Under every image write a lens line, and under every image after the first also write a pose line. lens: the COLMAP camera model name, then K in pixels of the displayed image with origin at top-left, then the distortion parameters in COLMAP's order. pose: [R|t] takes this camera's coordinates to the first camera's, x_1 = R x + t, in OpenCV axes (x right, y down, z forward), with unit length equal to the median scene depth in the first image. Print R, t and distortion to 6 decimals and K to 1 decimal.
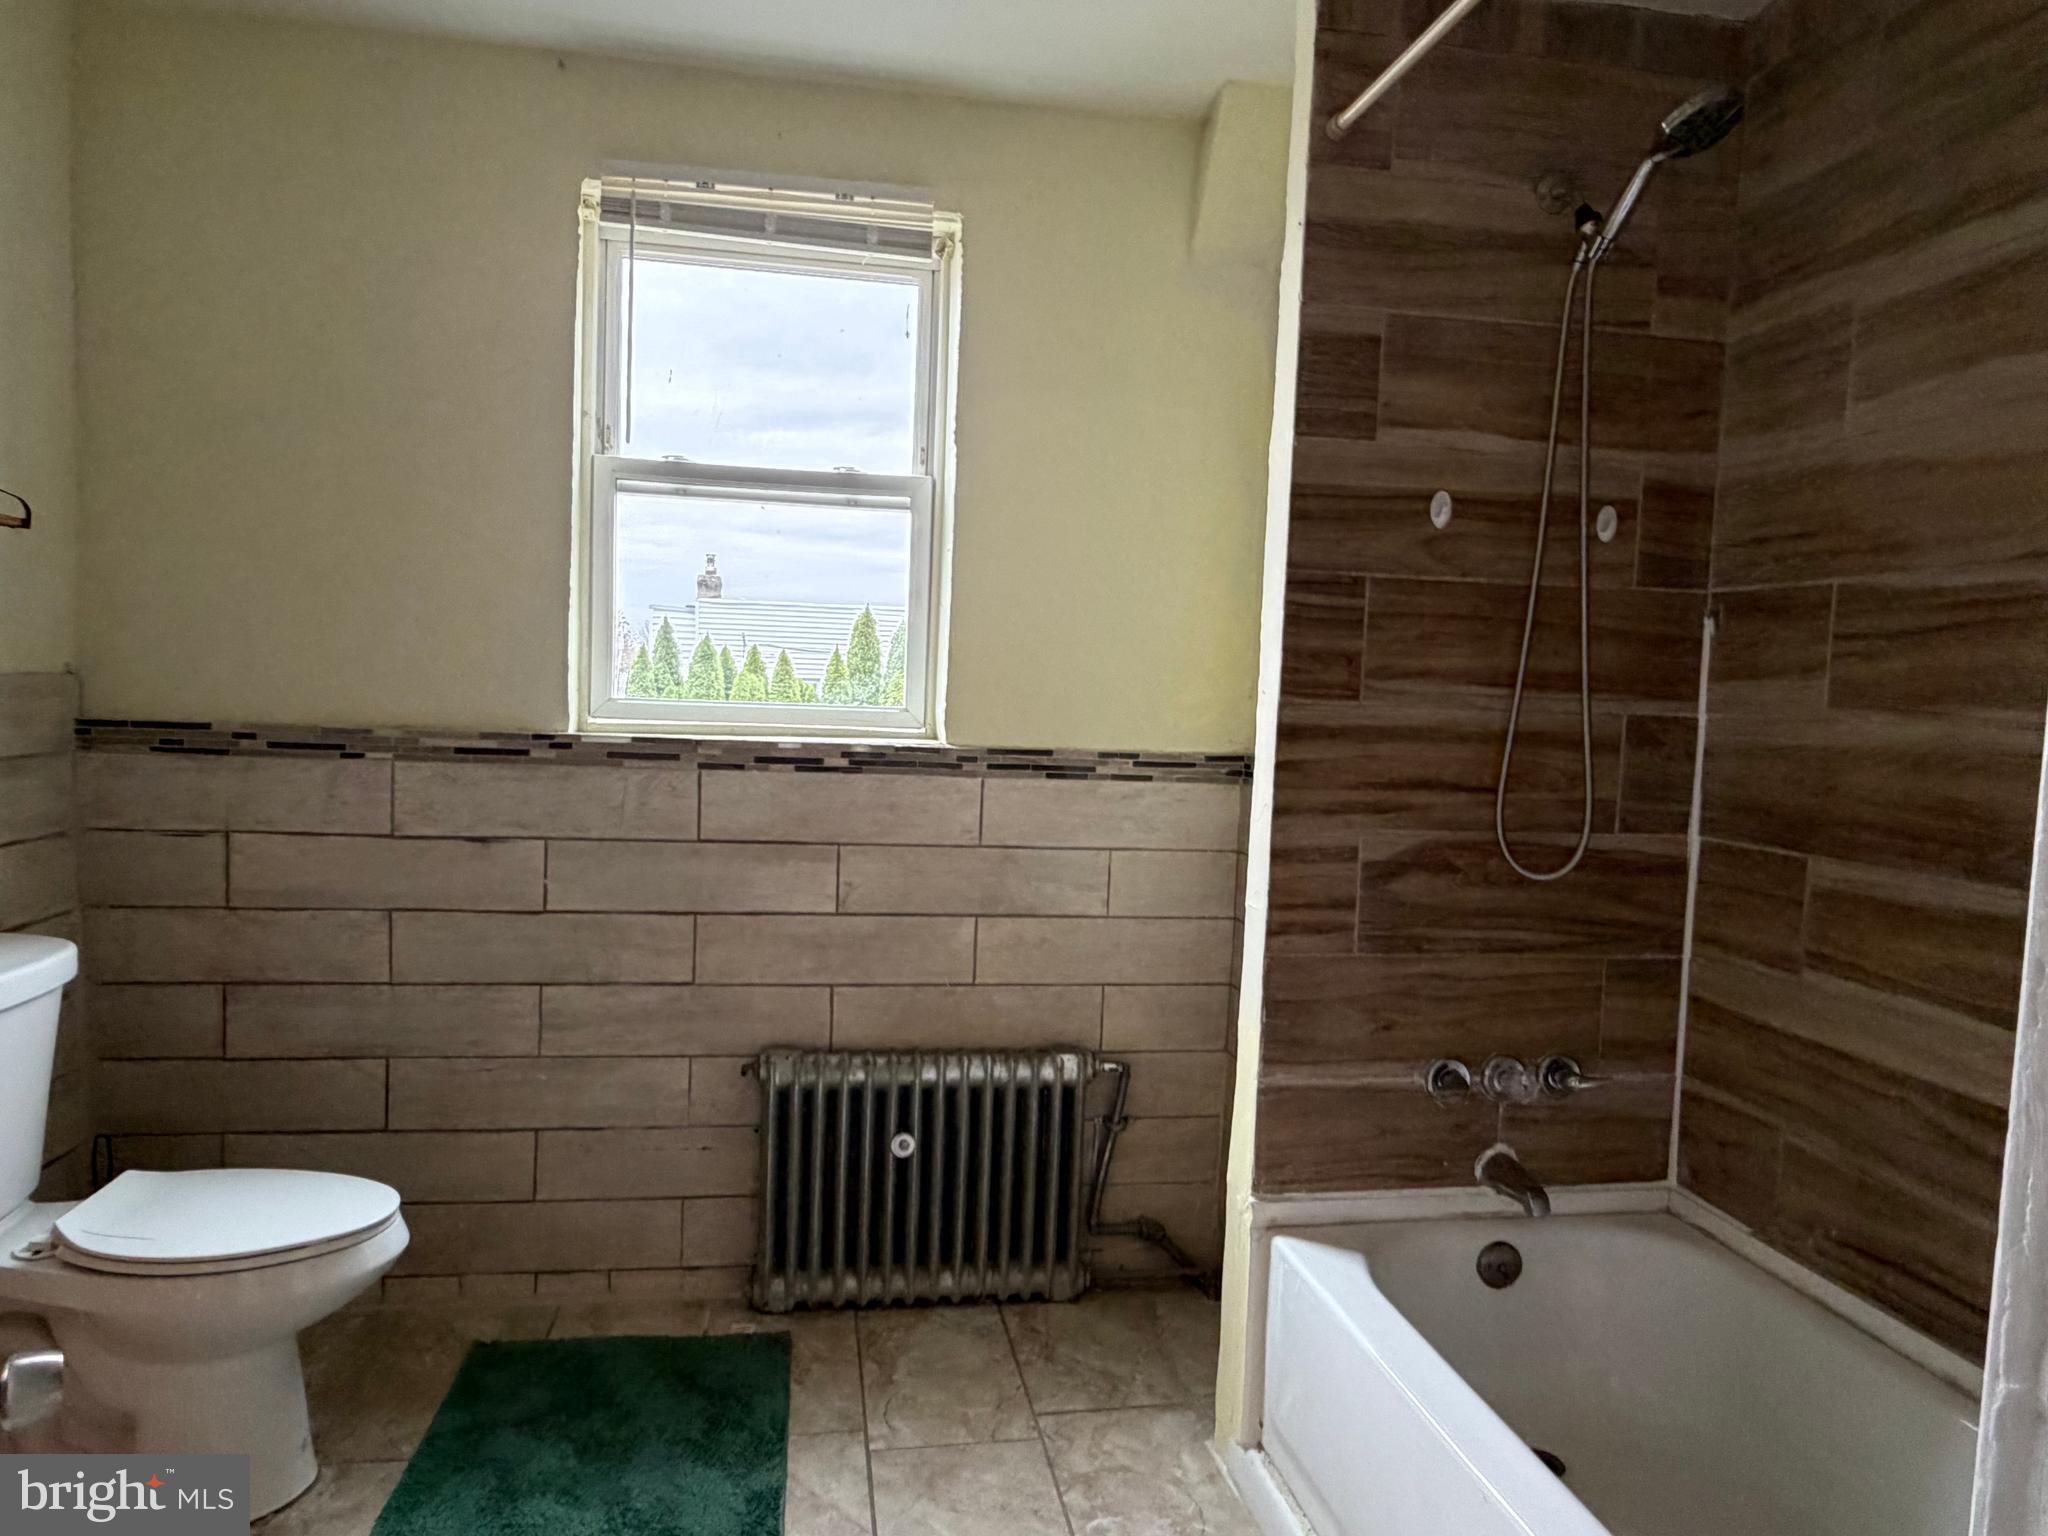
lens RADIAL K [[1358.1, 0, 1025.3], [0, 1358.1, 777.0], [0, 0, 1]] dist [-0.005834, 0.000482]
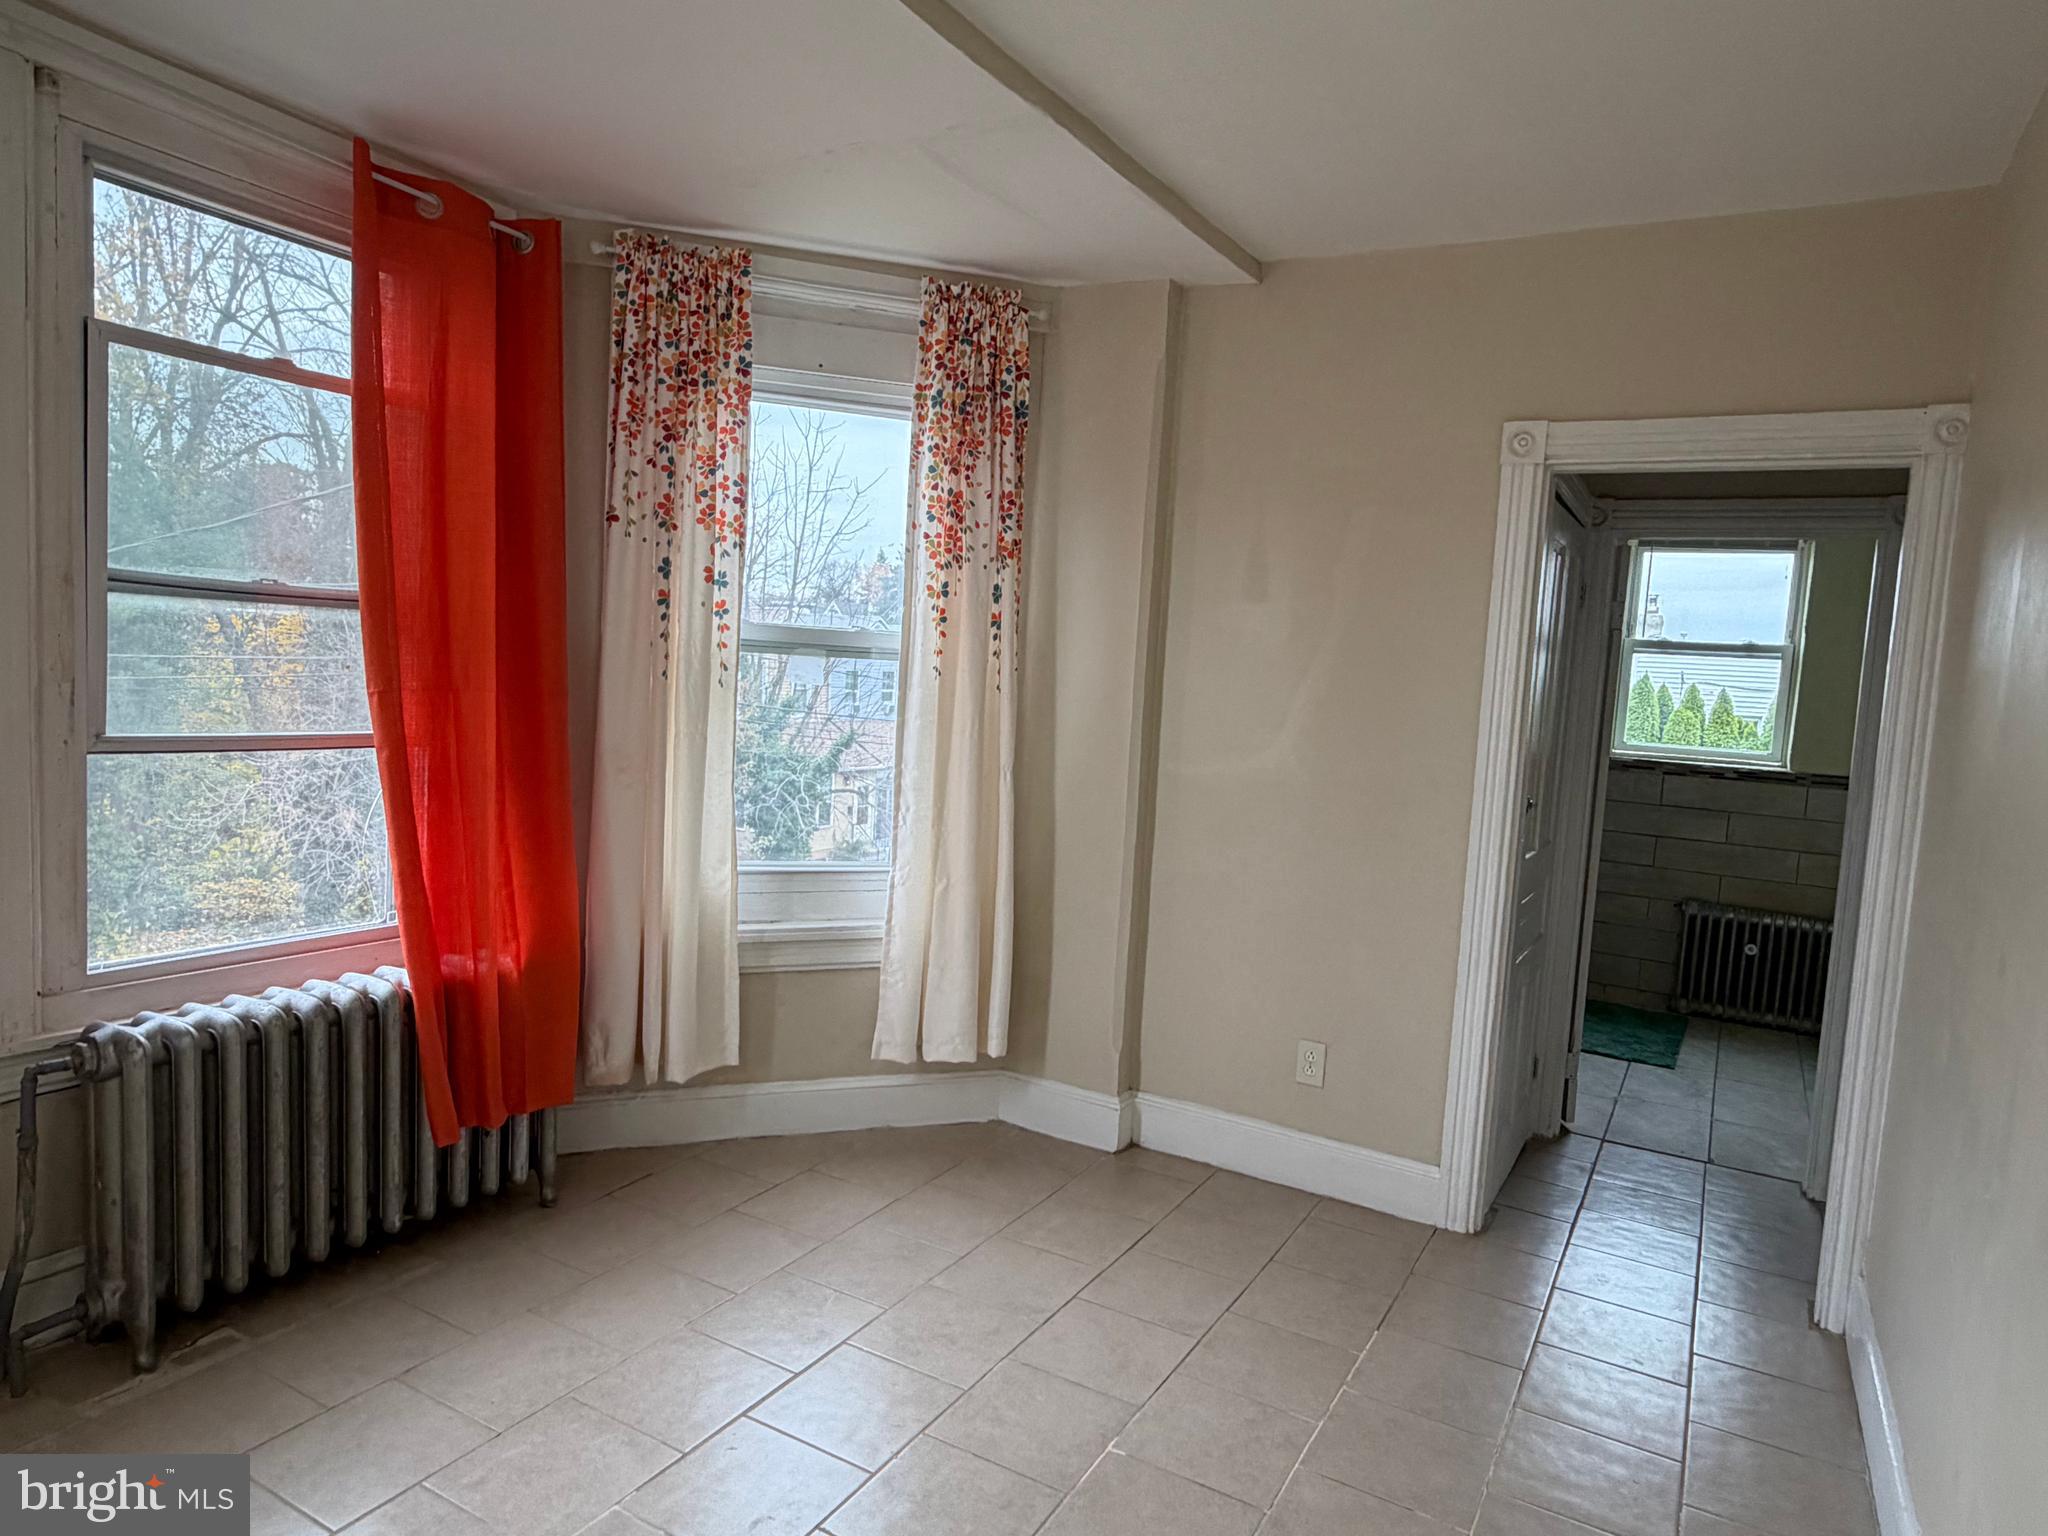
lens RADIAL K [[1265.6, 0, 1017.5], [0, 1265.6, 772.9], [0, 0, 1]] dist [0.001123, -0.000230]
pose [[0.774156, 0.063375, -0.629814, 0.265767], [-0.075004, 0.997150, 0.008145, 0.055690], [0.628535, 0.040934, 0.776703, -1.365000]]
